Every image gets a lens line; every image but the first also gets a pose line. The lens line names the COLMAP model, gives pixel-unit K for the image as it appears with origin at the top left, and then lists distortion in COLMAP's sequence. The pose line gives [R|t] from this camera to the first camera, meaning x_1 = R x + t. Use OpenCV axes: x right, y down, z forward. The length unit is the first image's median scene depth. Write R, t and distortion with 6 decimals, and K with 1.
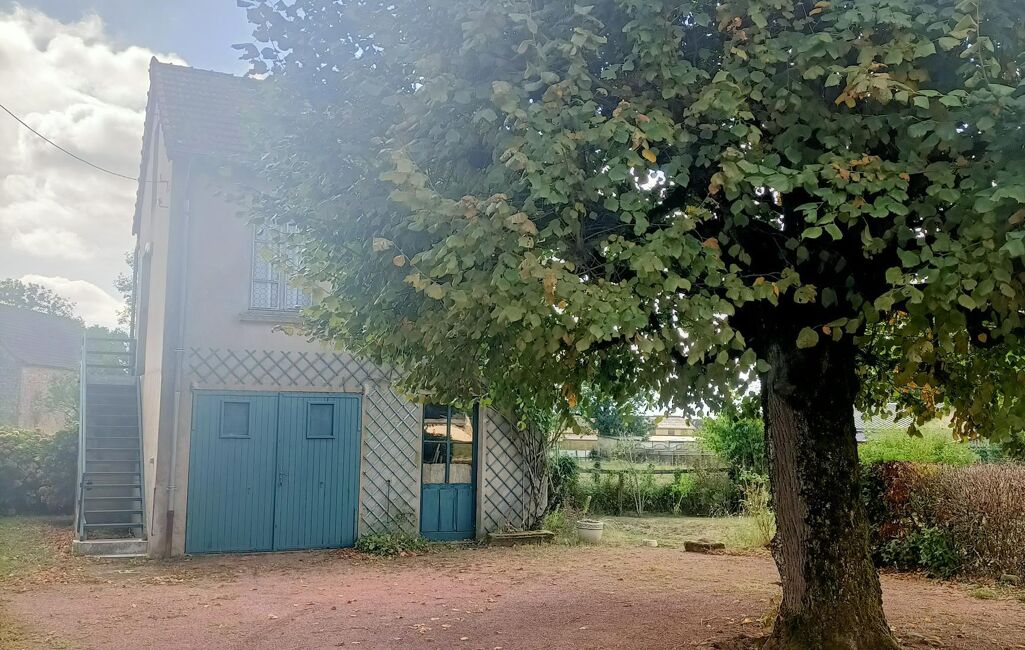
lens RADIAL K [[1011.0, 0, 512.5], [0, 1011.0, 325.0], [0, 0, 1]] dist [0.125676, -0.246236]
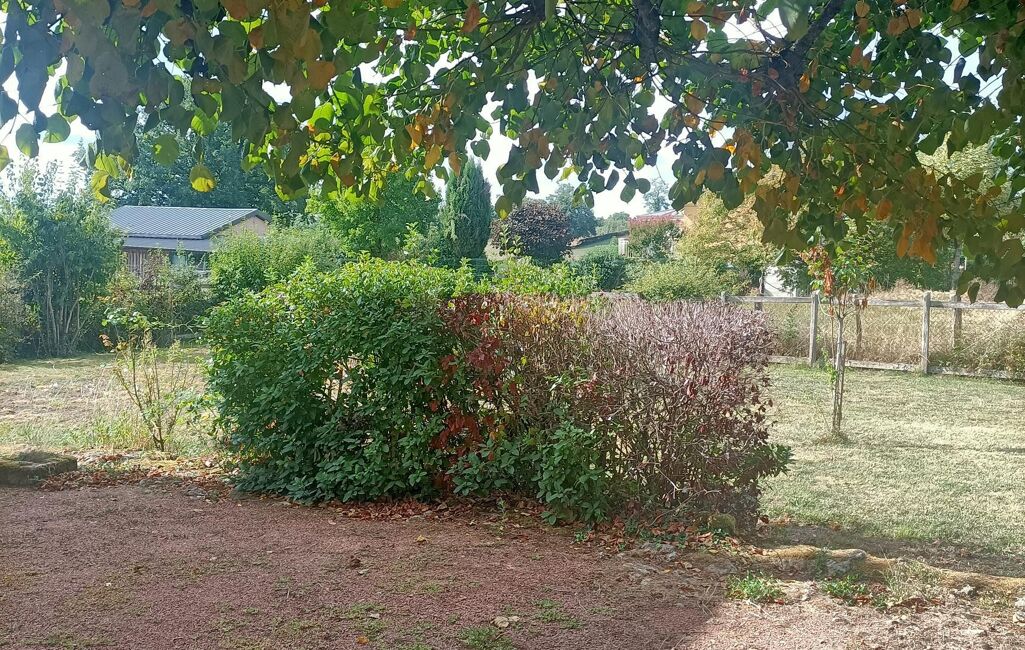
lens RADIAL K [[1011.0, 0, 512.5], [0, 1011.0, 325.0], [0, 0, 1]] dist [0.125676, -0.246236]
pose [[0.770563, -0.036480, 0.636319, 0.104010], [-0.083391, 0.984008, 0.157397, 0.101532], [-0.631885, -0.174348, 0.755198, 0.908944]]
